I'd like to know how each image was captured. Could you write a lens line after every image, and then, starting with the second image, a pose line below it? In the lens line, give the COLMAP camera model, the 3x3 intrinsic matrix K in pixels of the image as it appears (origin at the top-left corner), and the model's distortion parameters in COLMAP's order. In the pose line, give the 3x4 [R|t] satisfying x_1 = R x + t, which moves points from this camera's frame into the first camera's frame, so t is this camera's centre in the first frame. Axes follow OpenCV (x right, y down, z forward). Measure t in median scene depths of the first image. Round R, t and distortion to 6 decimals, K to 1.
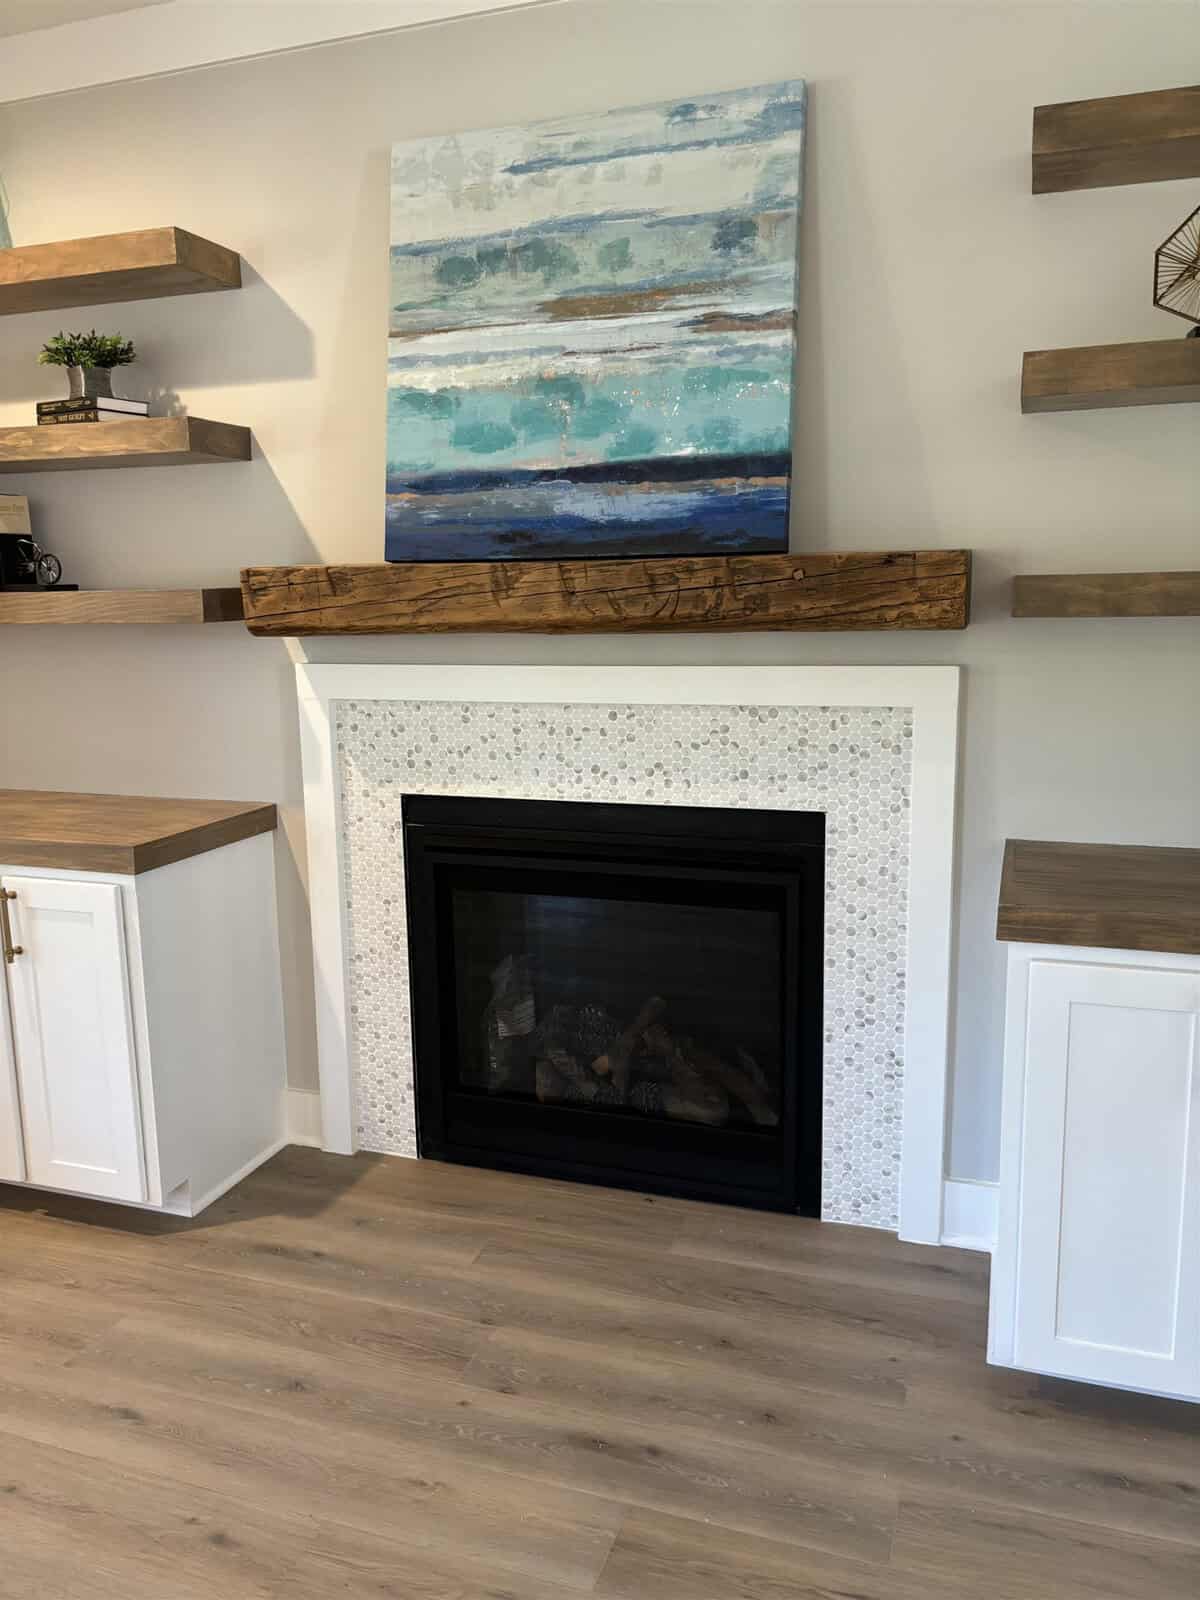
lens RADIAL K [[1193.2, 0, 600.0], [0, 1193.2, 800.0], [0, 0, 1]] dist [0.052955, -0.002270]
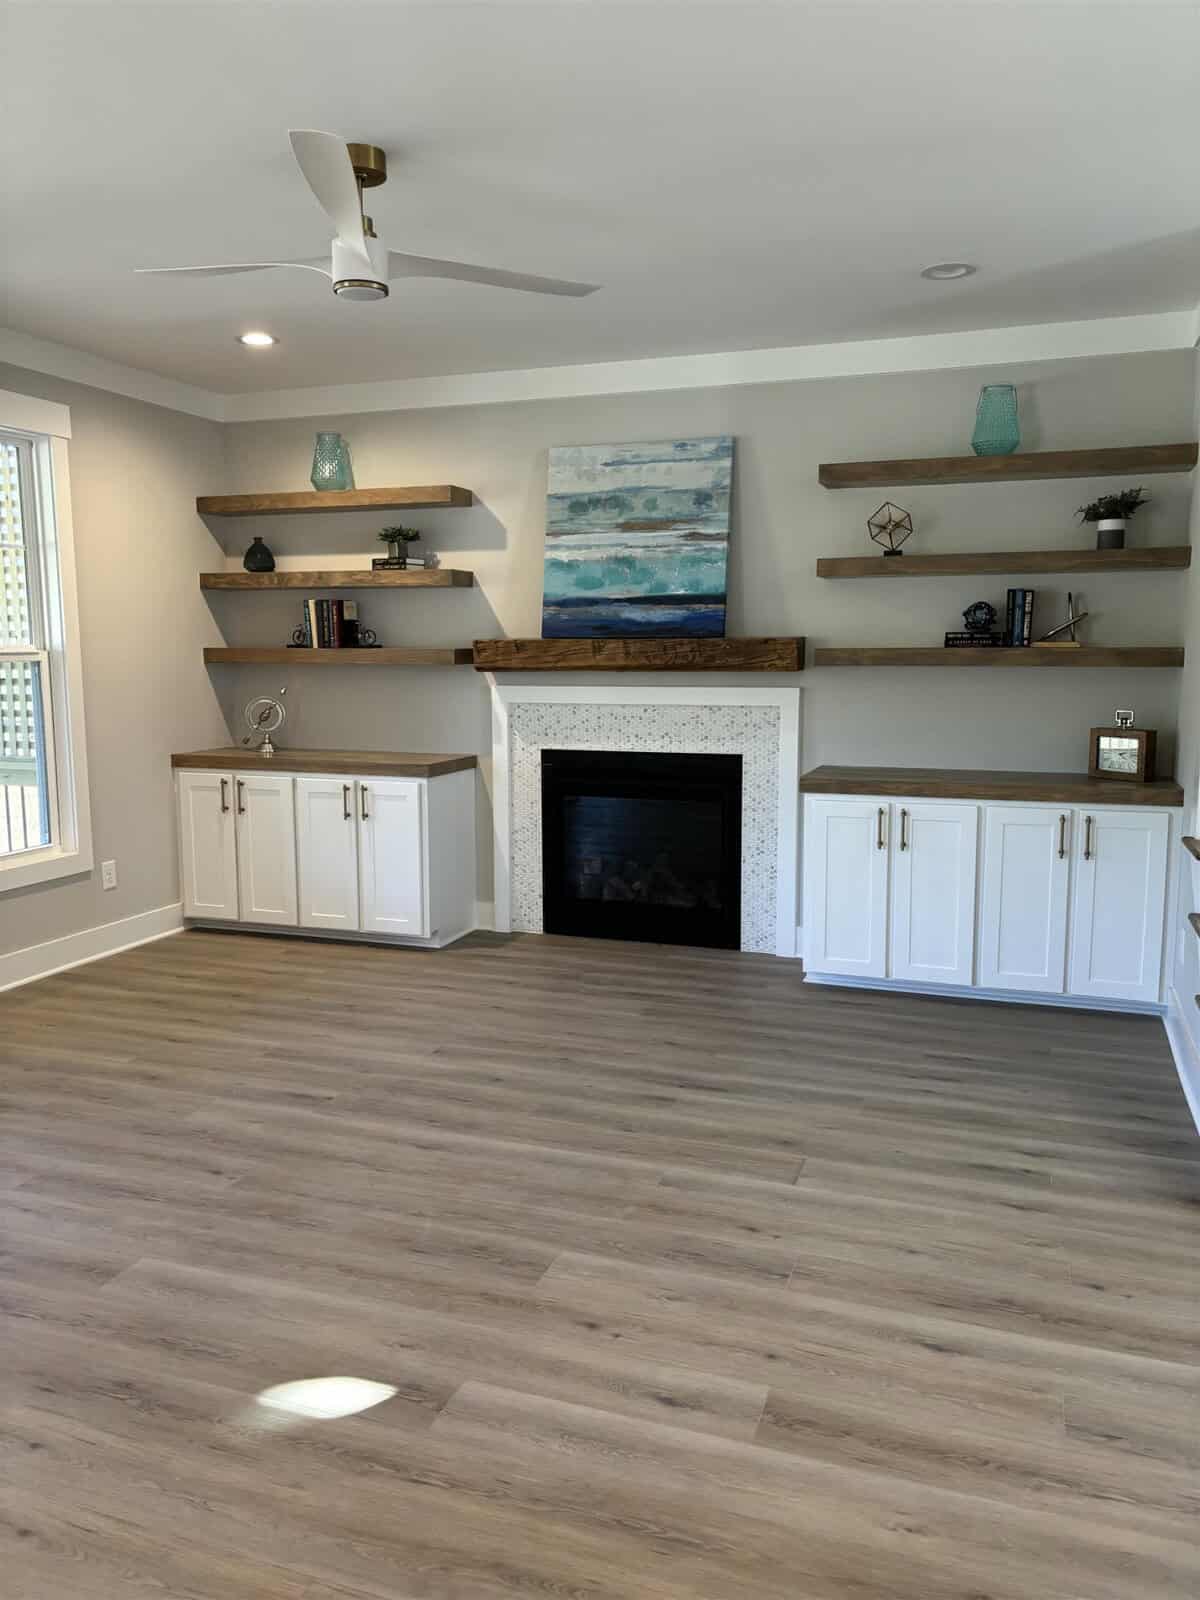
lens RADIAL K [[1220.3, 0, 600.0], [0, 1220.3, 800.0], [0, 0, 1]] dist [0.204456, -0.000381]
pose [[0.999835, 0.015884, -0.008795, -0.051028], [-0.016289, 0.998709, -0.048122, 0.204904], [0.008019, 0.048257, 0.998803, -1.232696]]
